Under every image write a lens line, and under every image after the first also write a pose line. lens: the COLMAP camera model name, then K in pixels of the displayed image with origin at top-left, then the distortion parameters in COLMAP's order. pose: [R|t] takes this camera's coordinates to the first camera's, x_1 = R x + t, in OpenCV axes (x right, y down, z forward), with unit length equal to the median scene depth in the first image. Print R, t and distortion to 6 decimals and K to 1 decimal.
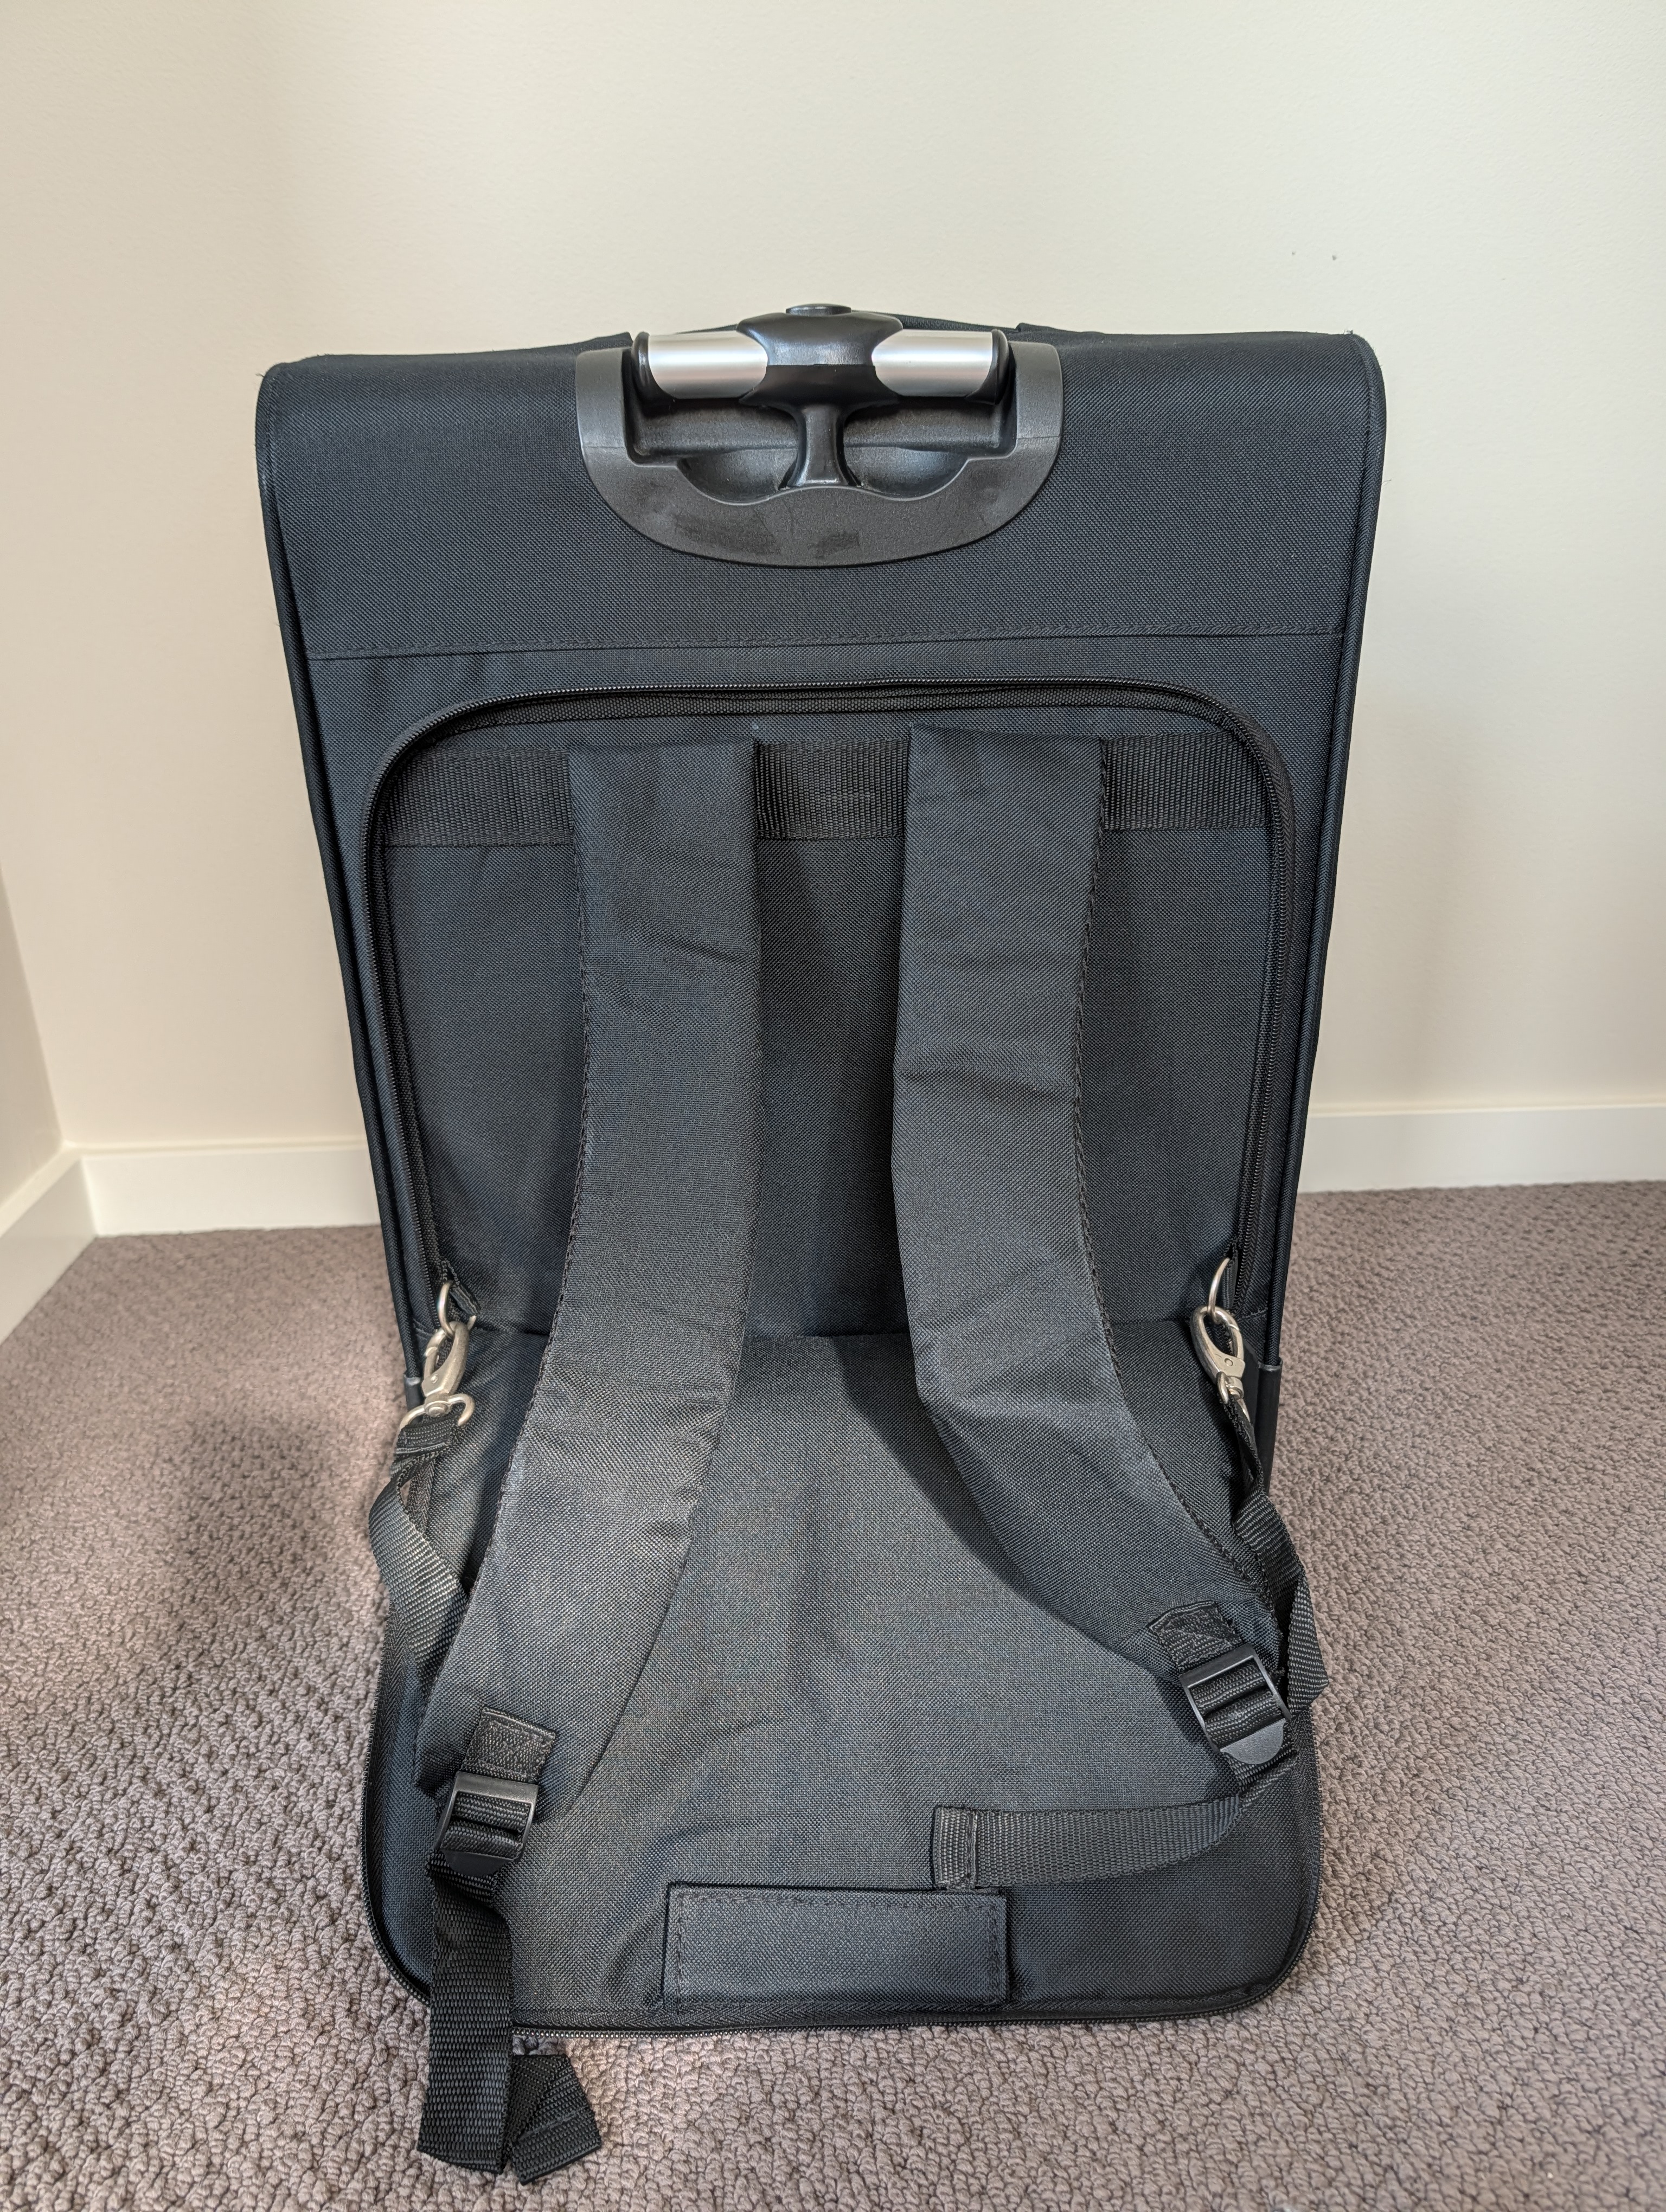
lens RADIAL K [[1566.1, 0, 842.4], [0, 1566.1, 1102.2], [0, 0, 1]] dist [-0.000937, -0.009517]
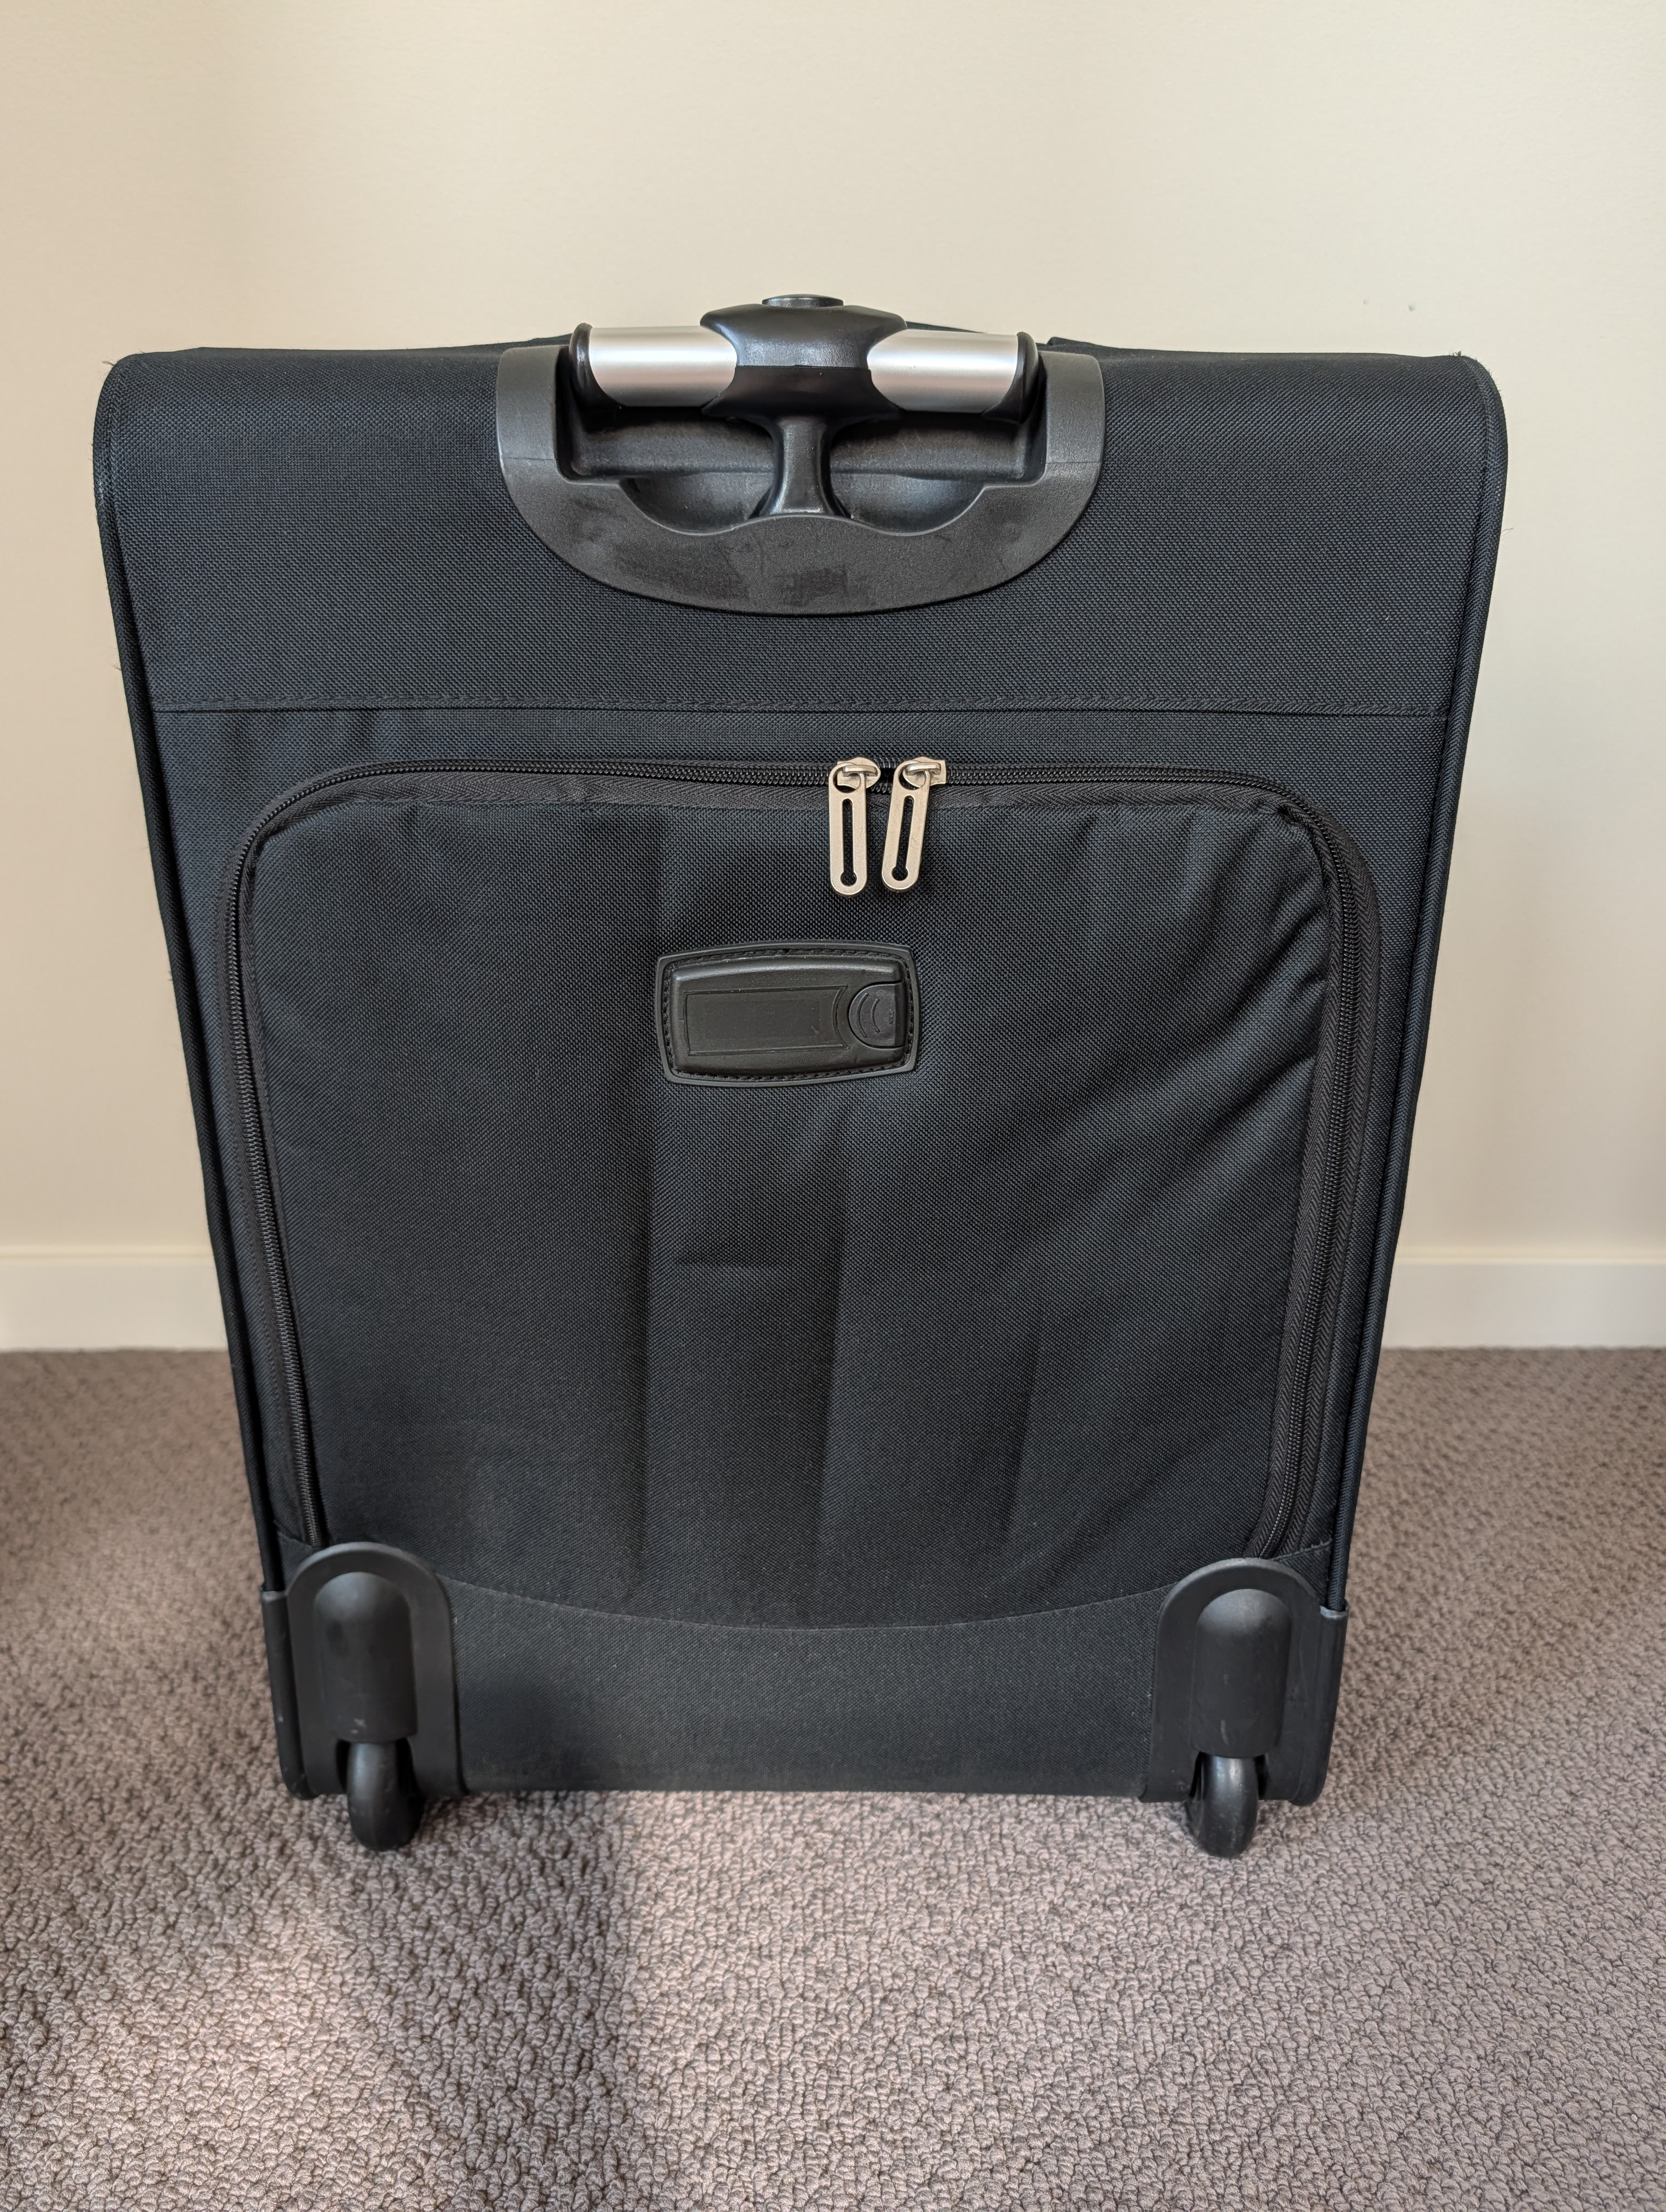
lens RADIAL K [[1559.3, 0, 838.1], [0, 1559.3, 1097.3], [0, 0, 1]] dist [0.008646, -0.018109]
pose [[0.999320, 0.033379, -0.015683, 0.018862], [-0.034075, 0.998341, -0.046415, -0.044188], [0.014108, 0.046918, 0.998799, 0.158468]]
